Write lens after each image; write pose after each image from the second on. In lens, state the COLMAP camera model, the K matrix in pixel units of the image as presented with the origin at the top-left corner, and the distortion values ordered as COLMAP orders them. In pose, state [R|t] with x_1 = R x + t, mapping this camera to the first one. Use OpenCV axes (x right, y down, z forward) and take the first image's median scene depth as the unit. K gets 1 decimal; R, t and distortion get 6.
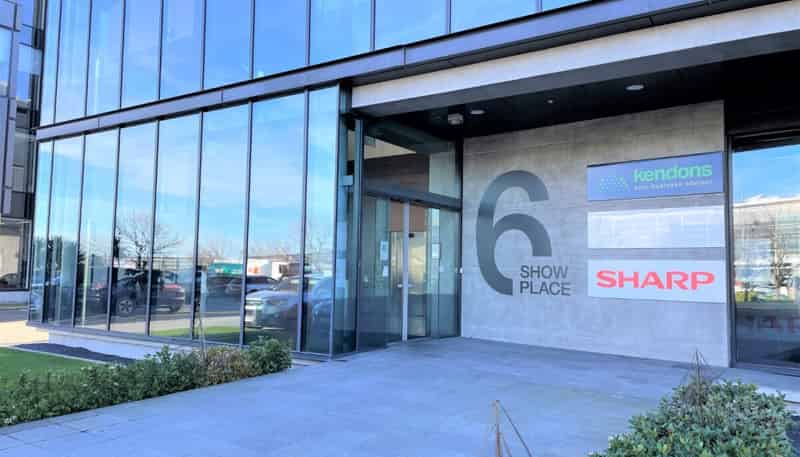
lens RADIAL K [[593.1, 0, 400.7], [0, 593.1, 233.1], [0, 0, 1]] dist [0.054148, 0.002762]
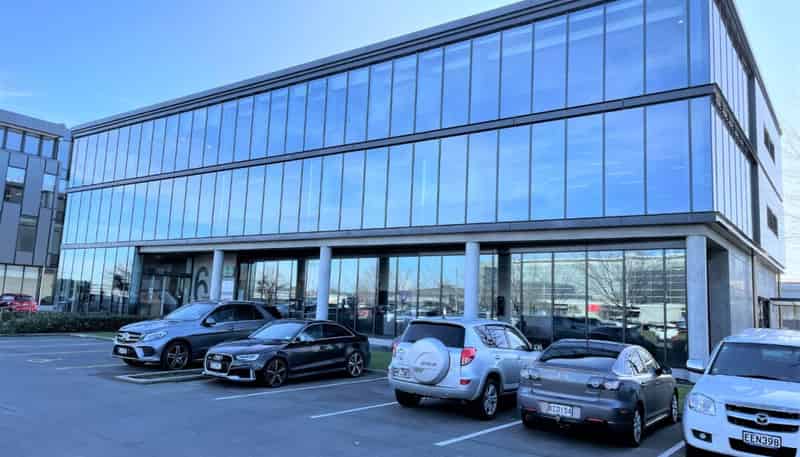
lens RADIAL K [[593.1, 0, 400.1], [0, 593.1, 222.9], [0, 0, 1]] dist [0.054148, 0.002762]
pose [[0.998165, 0.042962, -0.042675, 1.333092], [-0.045264, 0.997486, -0.054524, -0.204297], [0.040225, 0.056355, 0.997600, -2.132921]]
